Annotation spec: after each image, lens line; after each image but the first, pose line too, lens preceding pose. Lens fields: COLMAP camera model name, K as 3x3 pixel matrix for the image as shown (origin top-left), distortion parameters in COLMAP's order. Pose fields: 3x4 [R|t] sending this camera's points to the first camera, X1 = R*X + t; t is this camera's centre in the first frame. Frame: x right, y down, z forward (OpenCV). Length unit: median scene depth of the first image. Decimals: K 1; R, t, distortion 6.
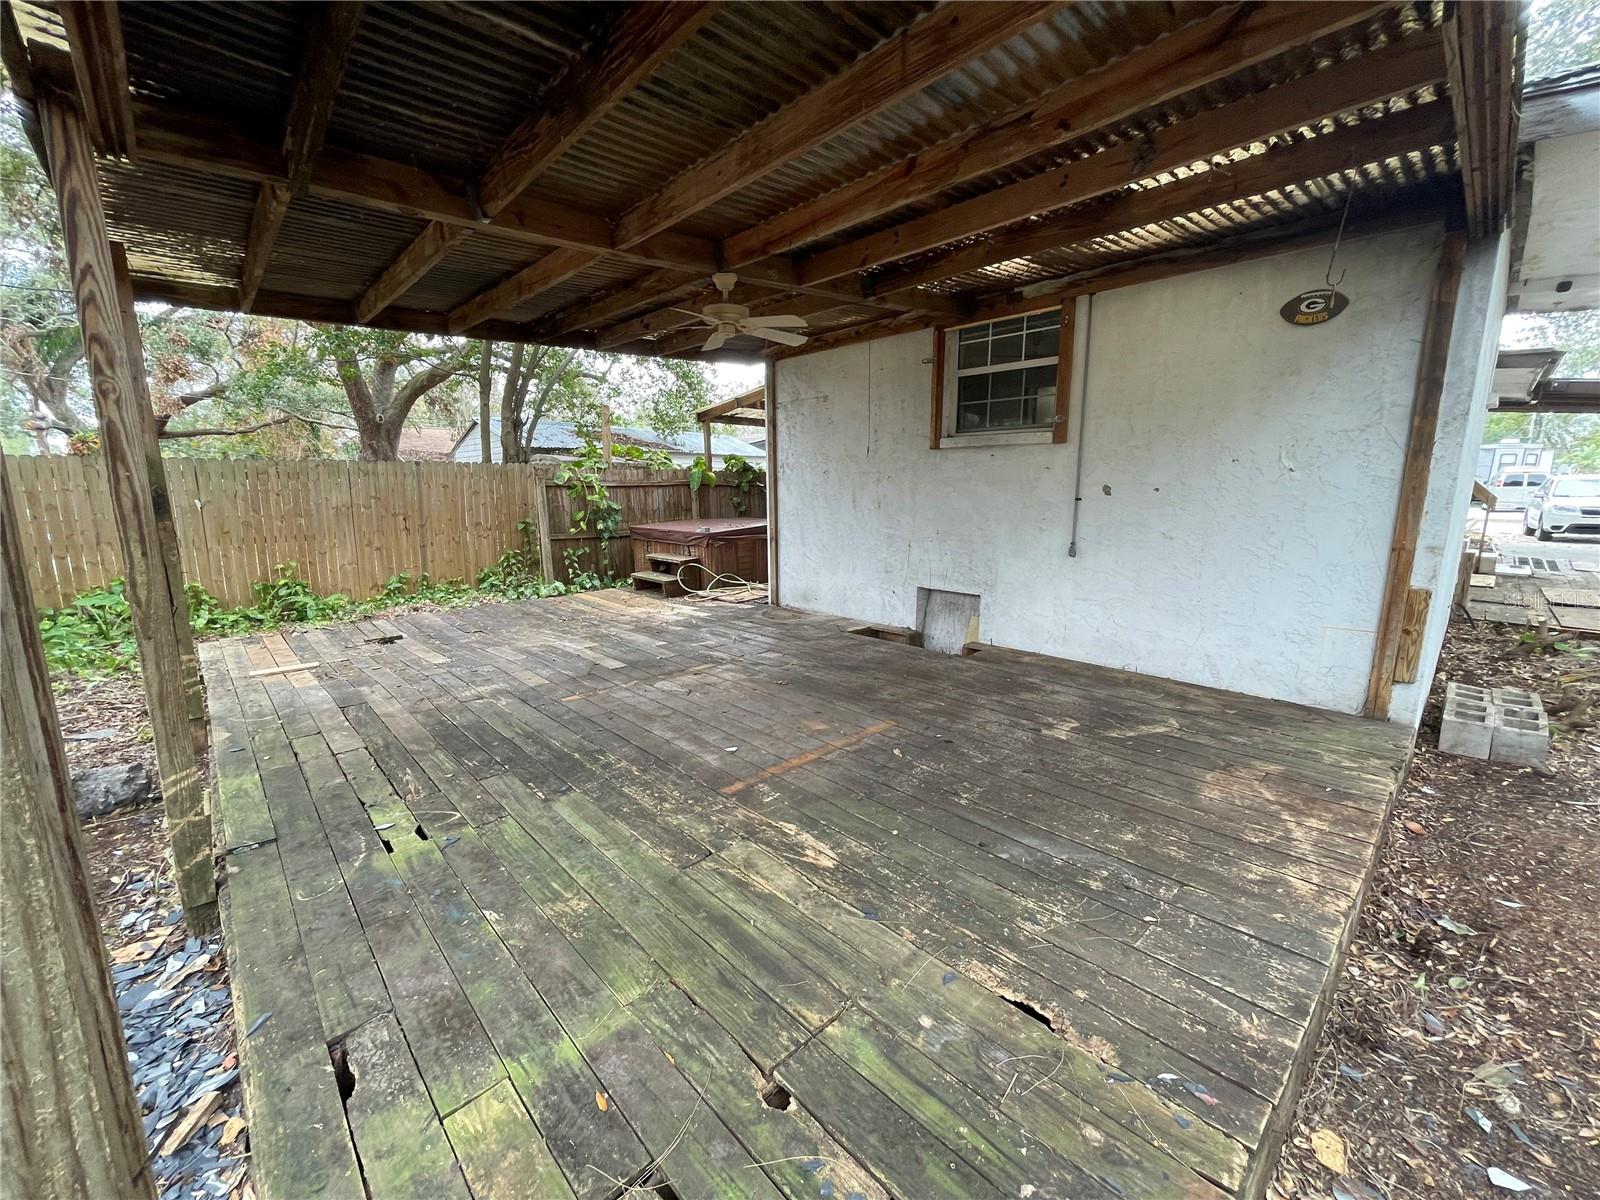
lens RADIAL K [[645.4, 0, 799.0], [0, 645.4, 596.5], [0, 0, 1]] dist [-0.001898, 0.000058]
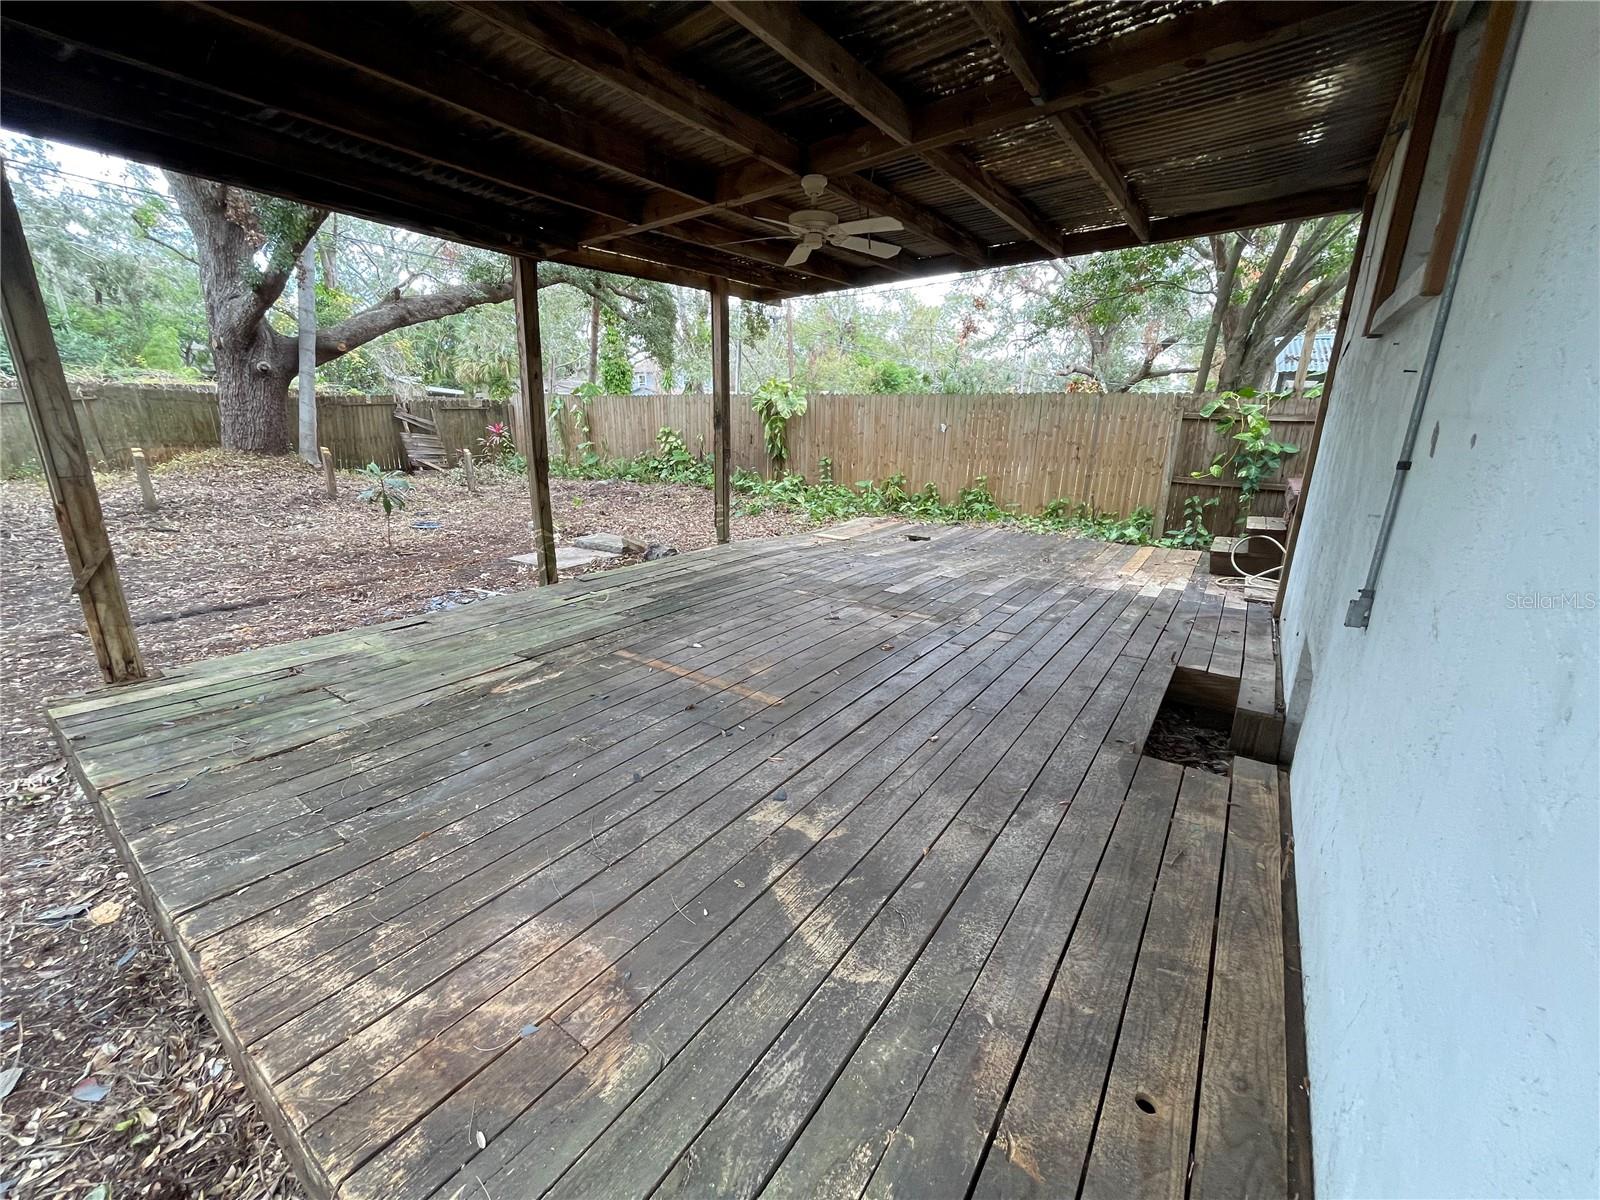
lens RADIAL K [[645.4, 0, 801.4], [0, 645.4, 598.4], [0, 0, 1]] dist [-0.001898, 0.000058]
pose [[0.200822, 0.276523, -0.939790, 0.934788], [-0.184847, 0.952797, 0.240851, -0.144159], [0.962030, 0.125349, 0.242457, 0.847333]]
